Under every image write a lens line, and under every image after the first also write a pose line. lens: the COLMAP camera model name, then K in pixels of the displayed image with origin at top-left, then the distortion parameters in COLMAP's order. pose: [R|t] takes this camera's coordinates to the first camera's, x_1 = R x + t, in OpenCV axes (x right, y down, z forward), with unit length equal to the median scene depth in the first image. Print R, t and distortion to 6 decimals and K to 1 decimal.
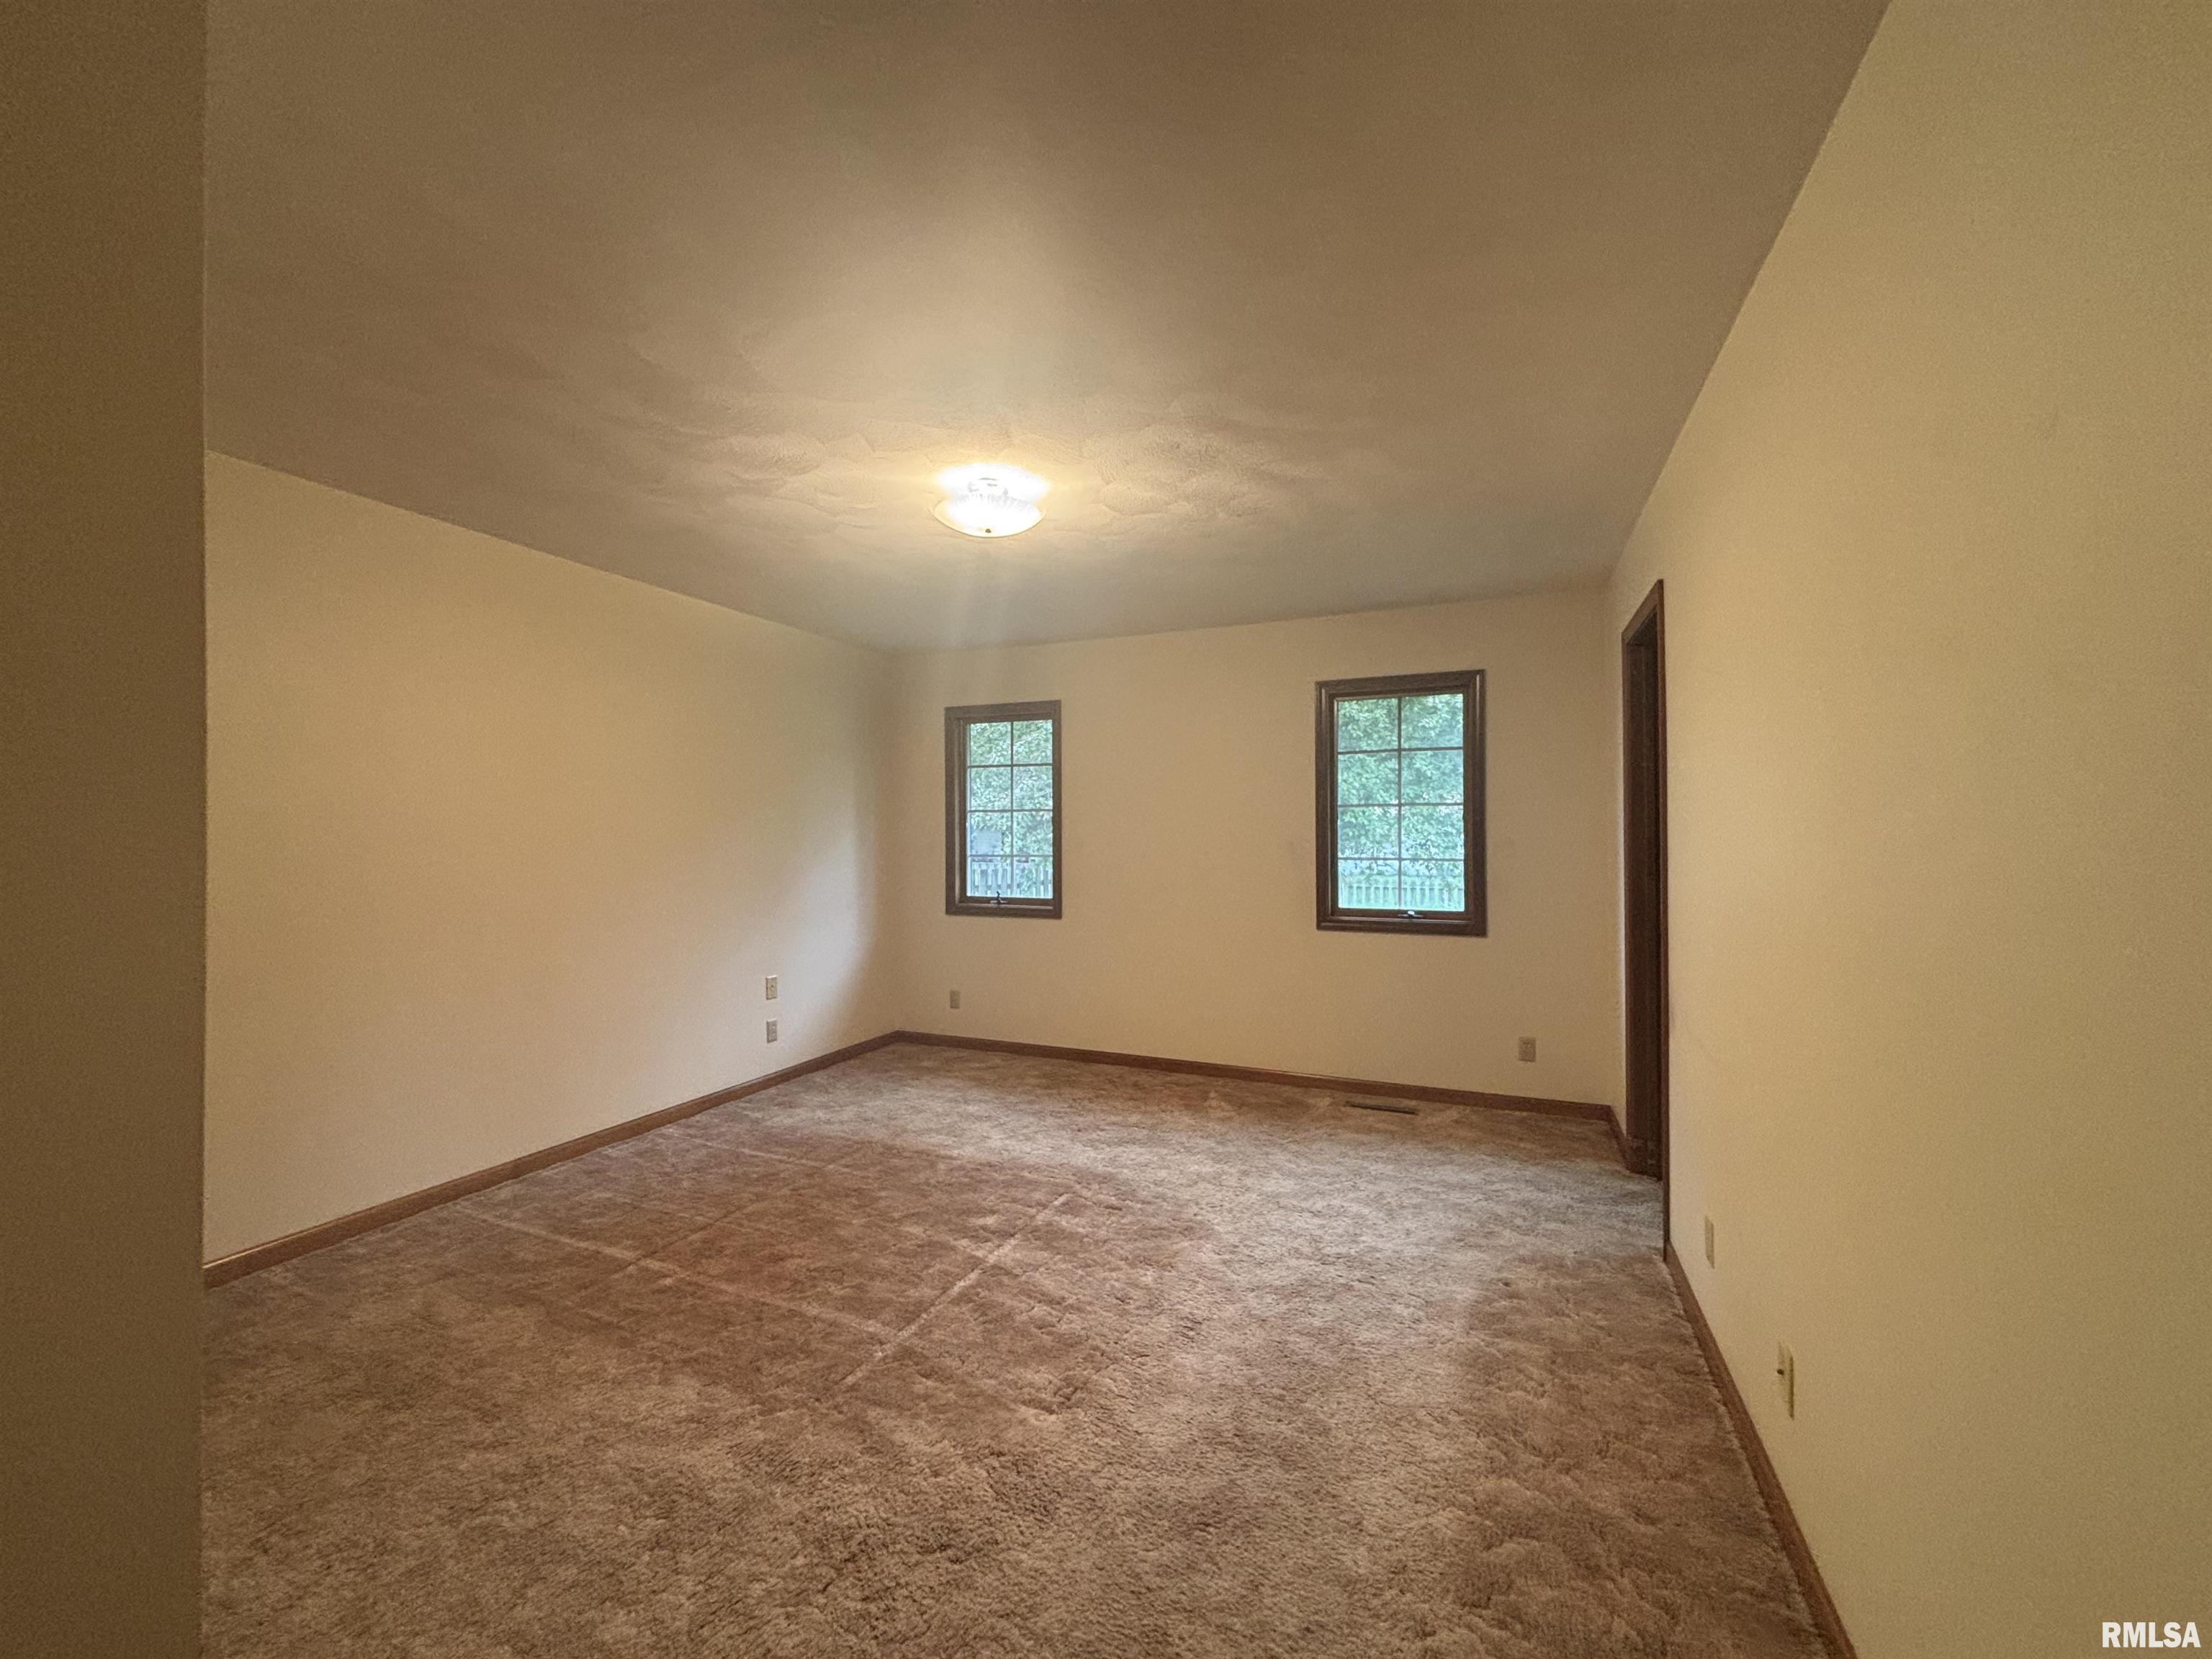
lens RADIAL K [[916.6, 0, 1106.0], [0, 916.6, 829.5], [0, 0, 1]] dist [-0.025214, 0.000672]
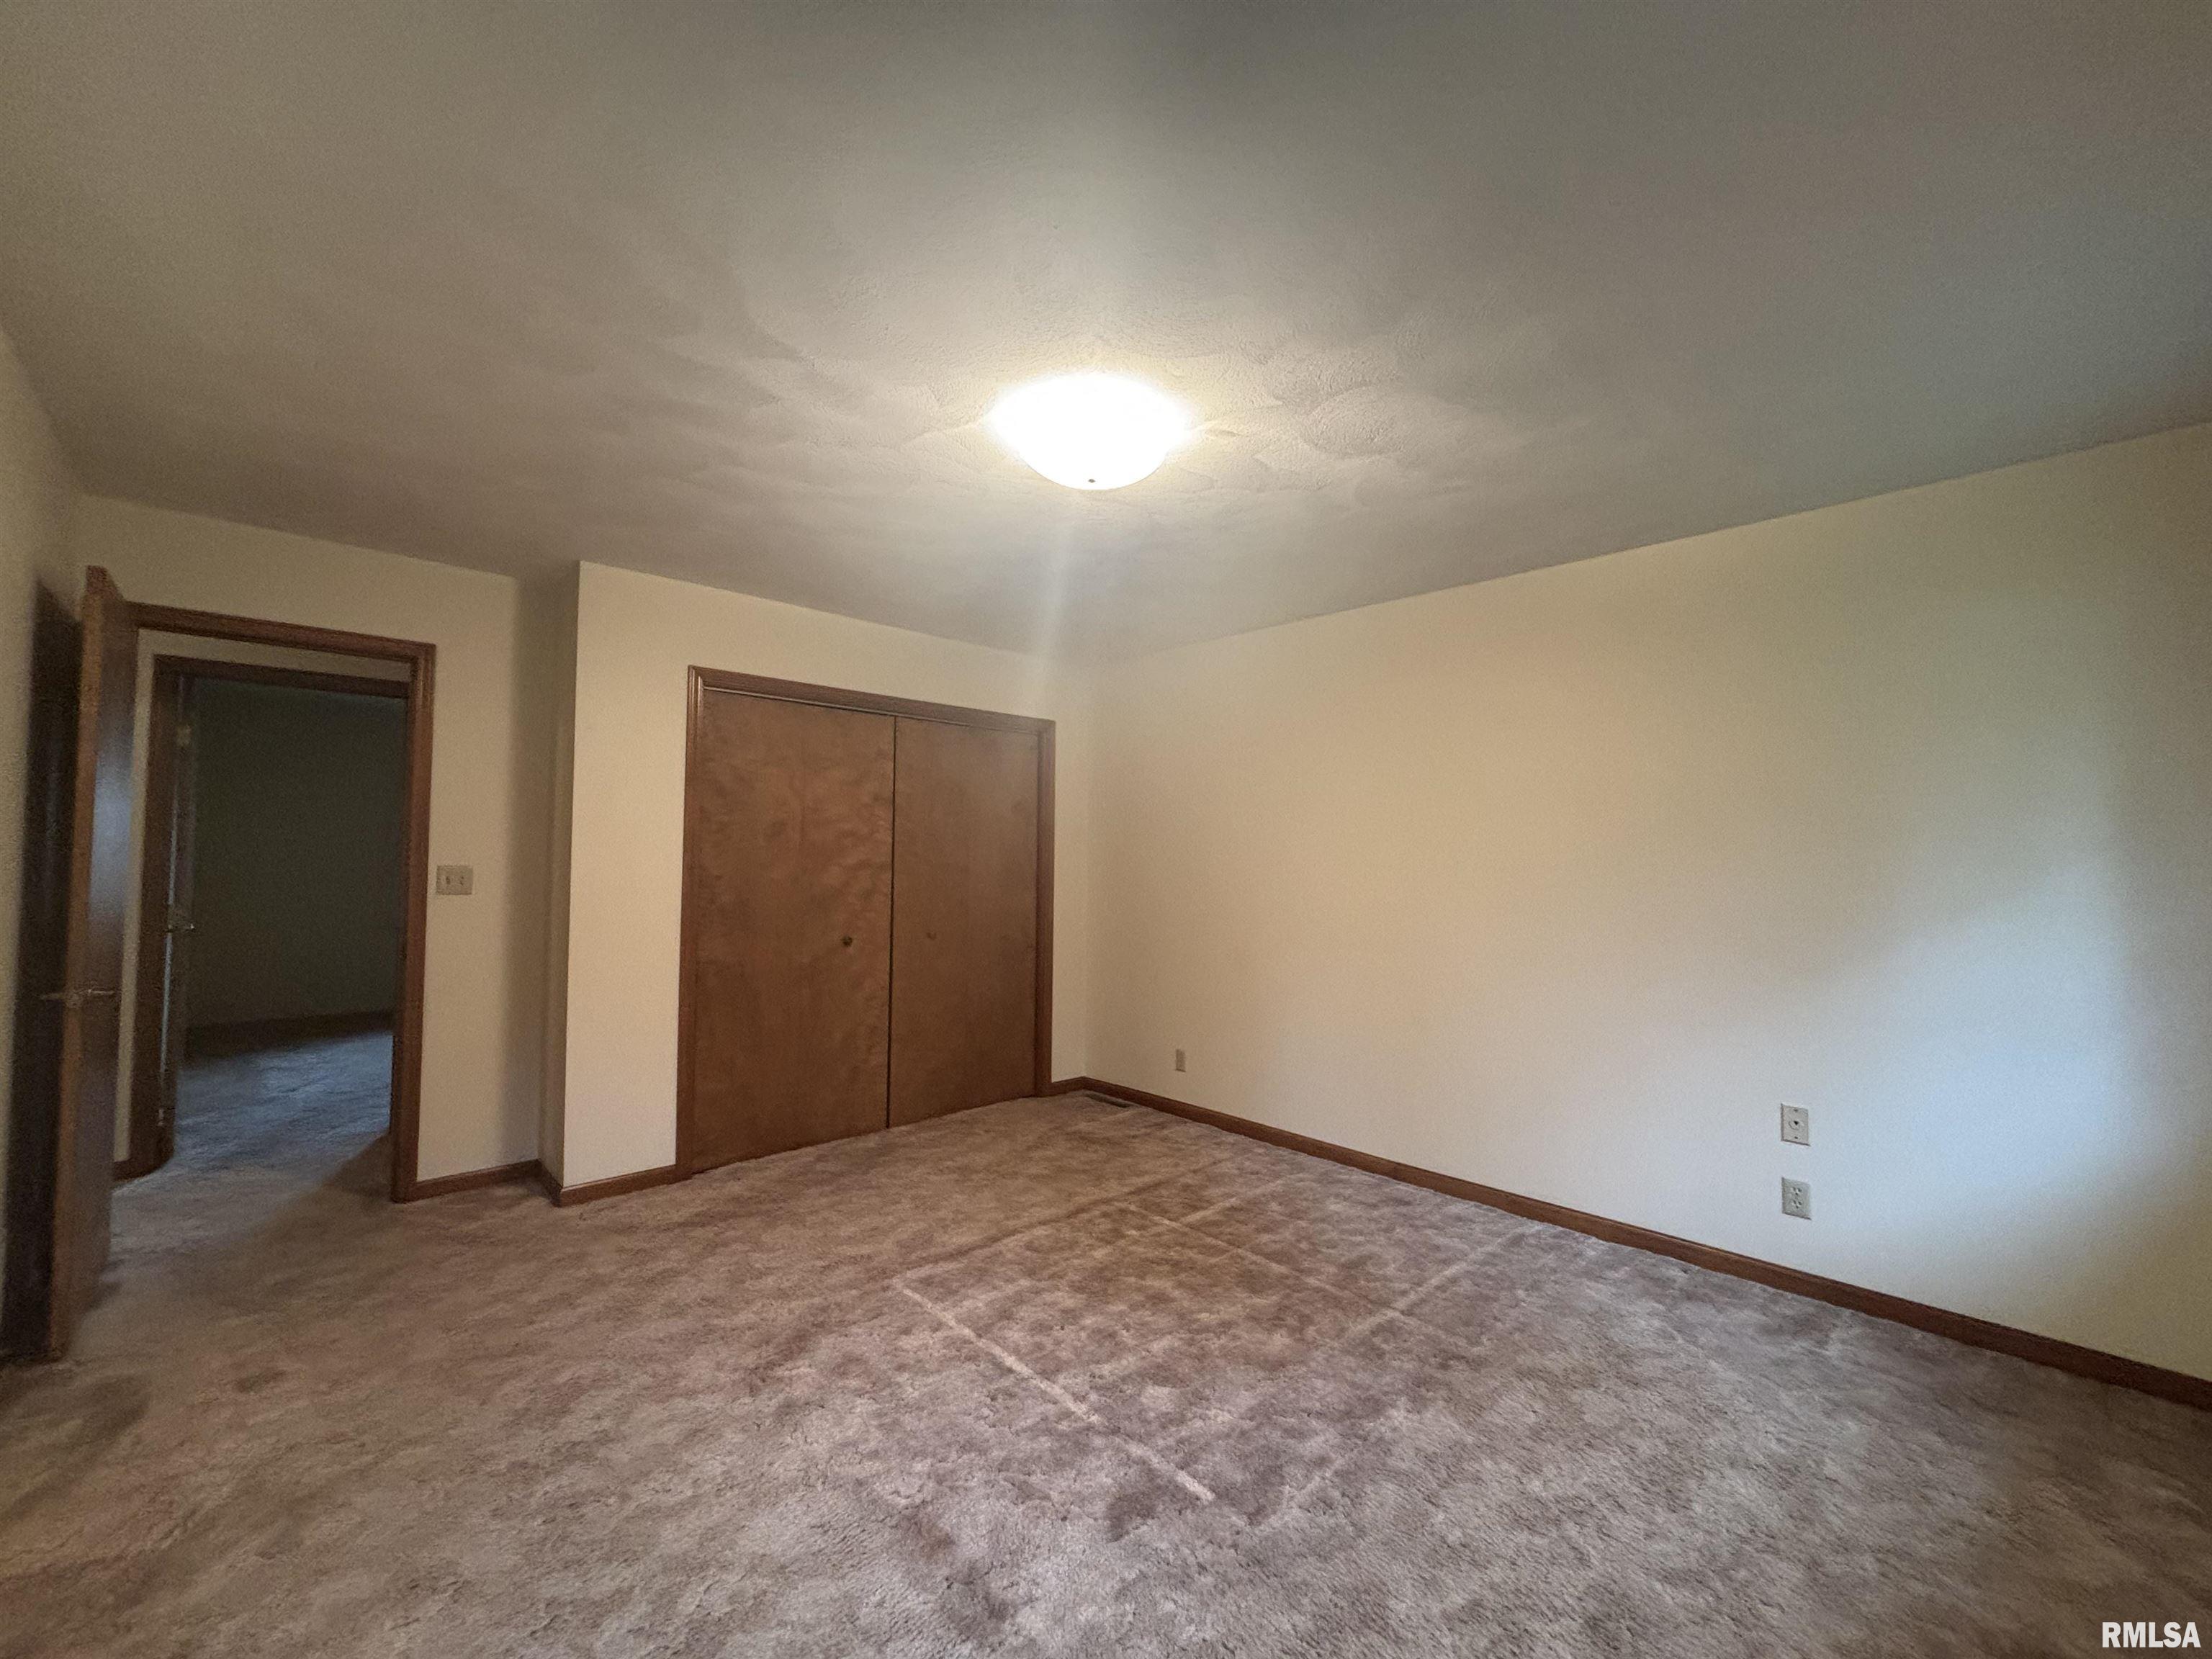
lens RADIAL K [[891.9, 0, 1106.0], [0, 891.9, 829.5], [0, 0, 1]] dist [0.024589, 0.000226]
pose [[-0.423638, -0.036345, -0.905102, 0.503537], [0.005845, 0.999064, -0.042854, 0.006342], [0.905813, -0.023445, -0.423029, 1.168642]]
